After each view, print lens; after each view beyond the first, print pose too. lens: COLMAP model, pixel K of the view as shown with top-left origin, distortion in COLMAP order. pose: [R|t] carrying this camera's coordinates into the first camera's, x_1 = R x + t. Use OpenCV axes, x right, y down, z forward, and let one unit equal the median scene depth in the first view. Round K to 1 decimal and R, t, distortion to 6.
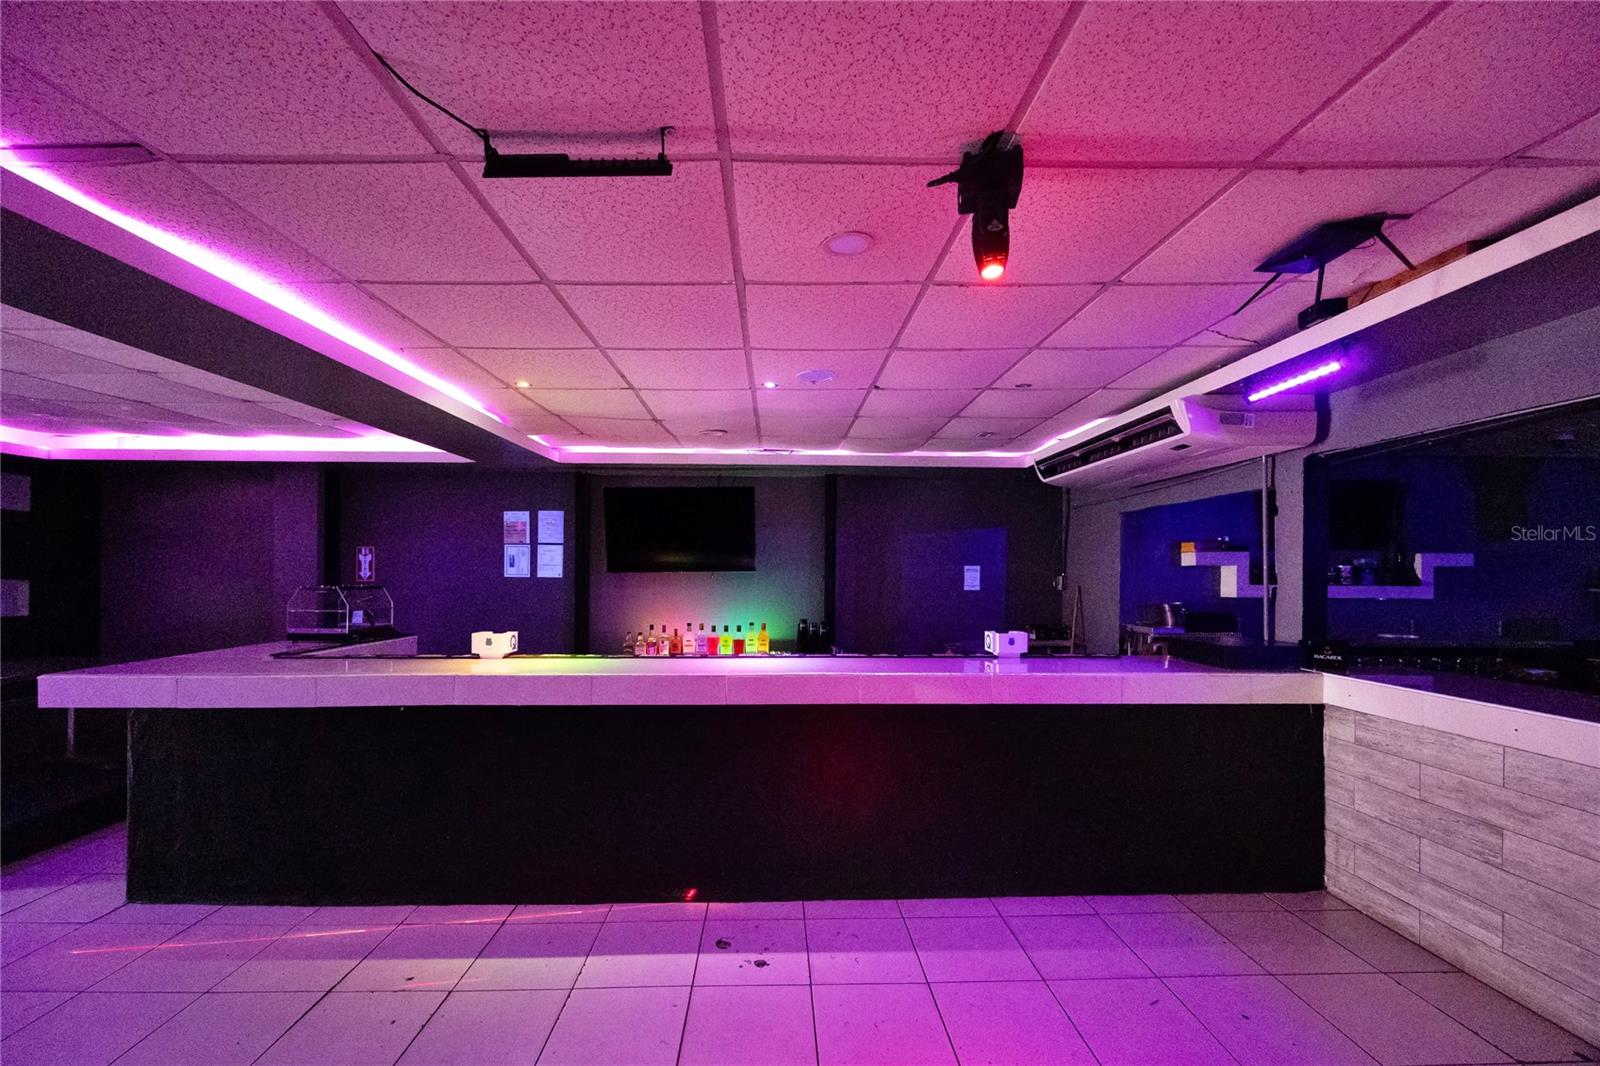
lens RADIAL K [[629.8, 0, 797.6], [0, 629.8, 573.3], [0, 0, 1]] dist [0.001796, 0.000138]
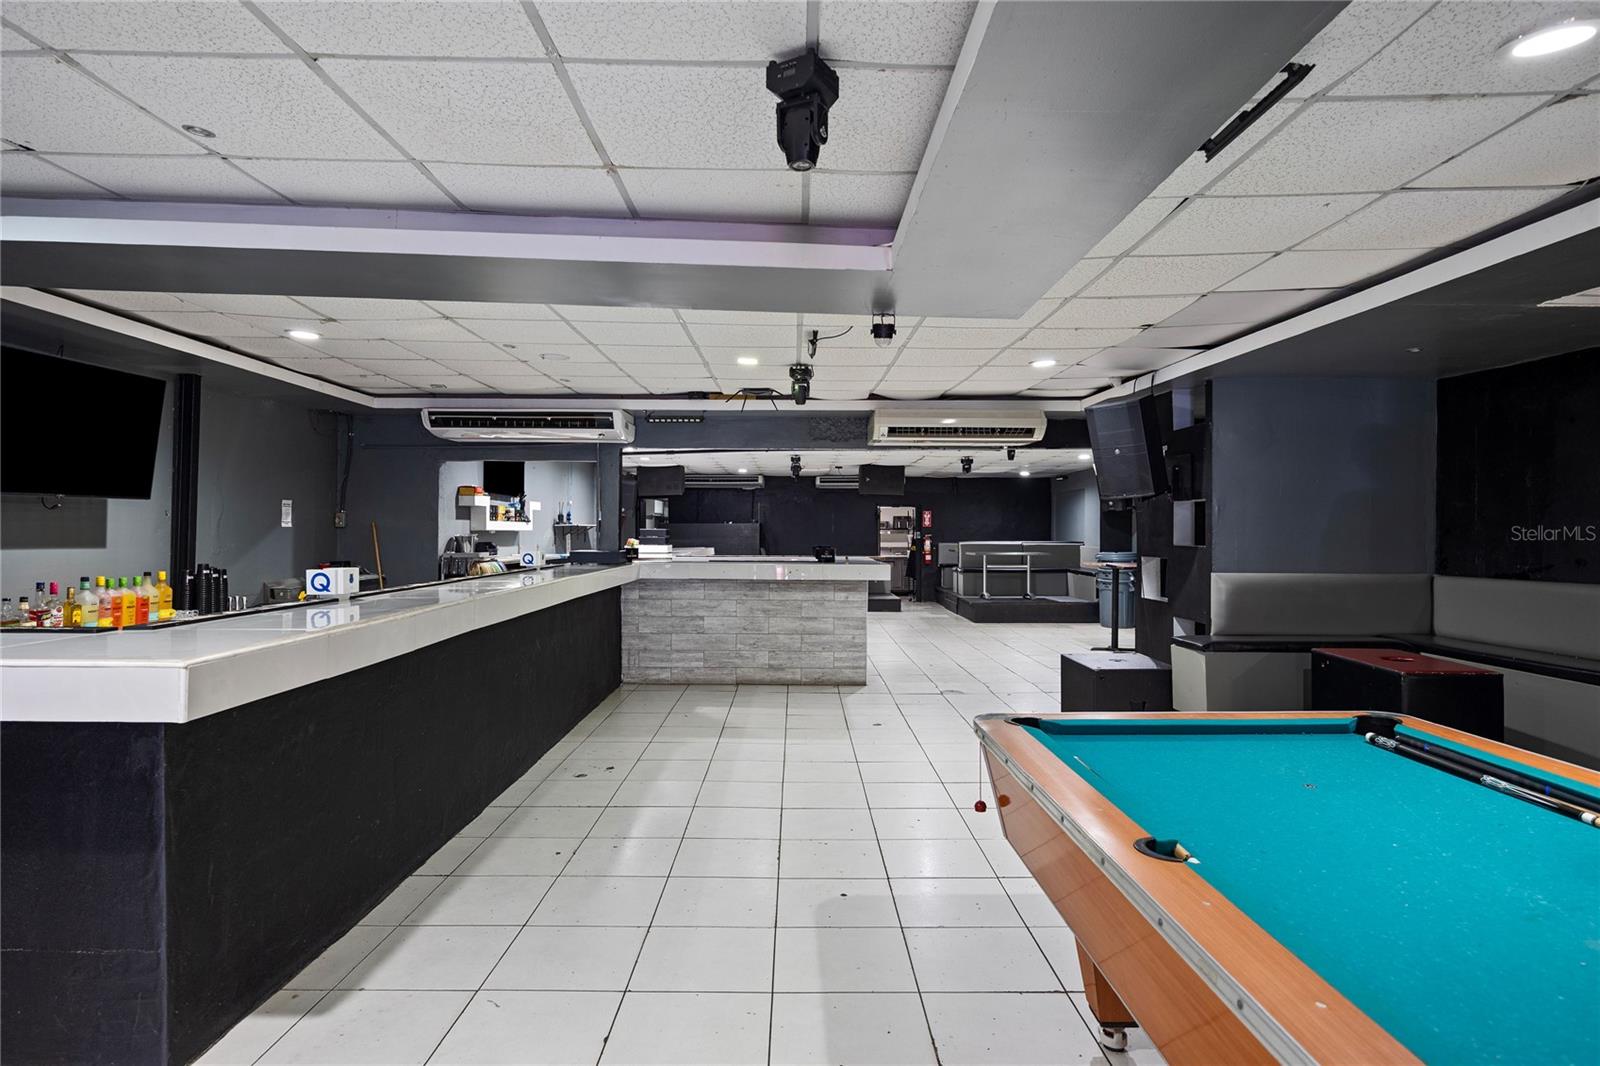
lens RADIAL K [[869.7, 0, 799.3], [0, 869.7, 528.2], [0, 0, 1]] dist [0.001768, 0.000174]
pose [[0.027290, -0.003654, 0.999621, -0.989426], [-0.003922, 0.999985, 0.003763, 0.021739], [-0.999620, -0.004024, 0.027275, 0.240937]]
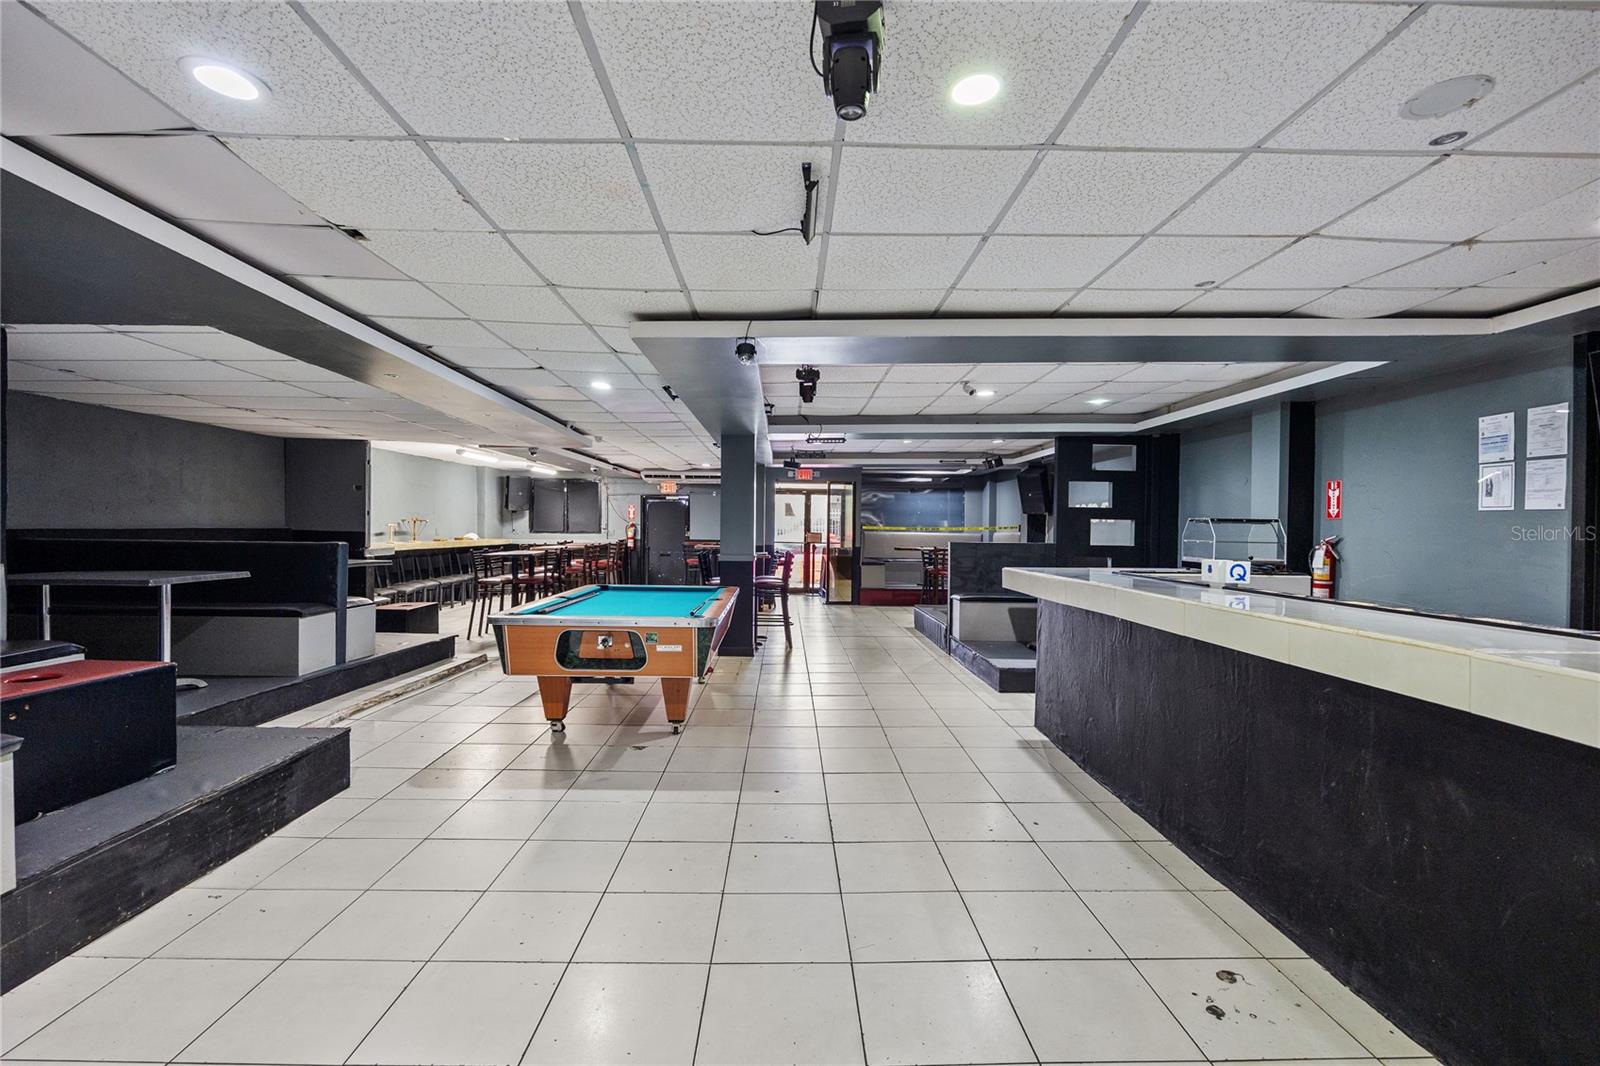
lens RADIAL K [[743.8, 0, 797.5], [0, 743.8, 529.4], [0, 0, 1]] dist [-0.001065, -0.000039]
pose [[-0.012523, -0.000081, -0.999922, 0.379034], [-0.009777, 0.999952, 0.000041, 0.034355], [0.999874, 0.009777, -0.012523, 0.252347]]
